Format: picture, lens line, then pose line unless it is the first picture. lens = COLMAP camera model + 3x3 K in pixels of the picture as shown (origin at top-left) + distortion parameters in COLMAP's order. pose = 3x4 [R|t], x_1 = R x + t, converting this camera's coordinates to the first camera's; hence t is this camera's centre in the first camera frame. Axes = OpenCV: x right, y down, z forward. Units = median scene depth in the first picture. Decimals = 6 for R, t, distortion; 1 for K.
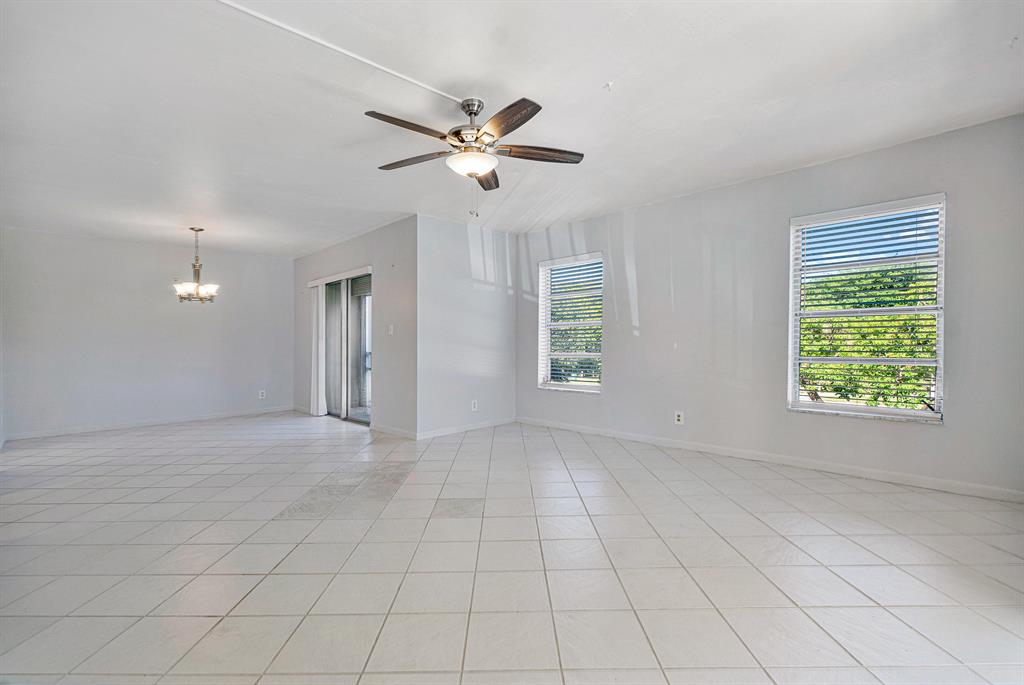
lens RADIAL K [[446.9, 0, 511.0], [0, 446.9, 334.4], [0, 0, 1]] dist [0.001753, 0.000108]
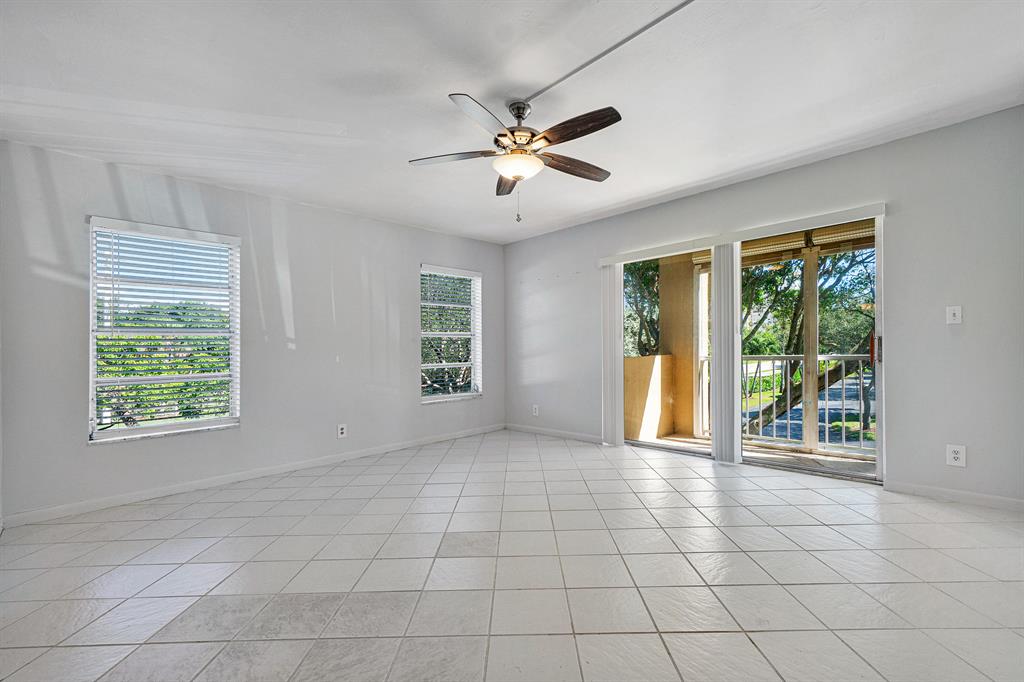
lens RADIAL K [[457.0, 0, 513.1], [0, 457.0, 351.5], [0, 0, 1]] dist [0.002660, 0.000351]
pose [[0.012788, 0.008401, 0.999883, -0.606741], [0.003413, 0.999959, -0.008445, 0.016631], [-0.999912, 0.003521, 0.012759, 0.561255]]
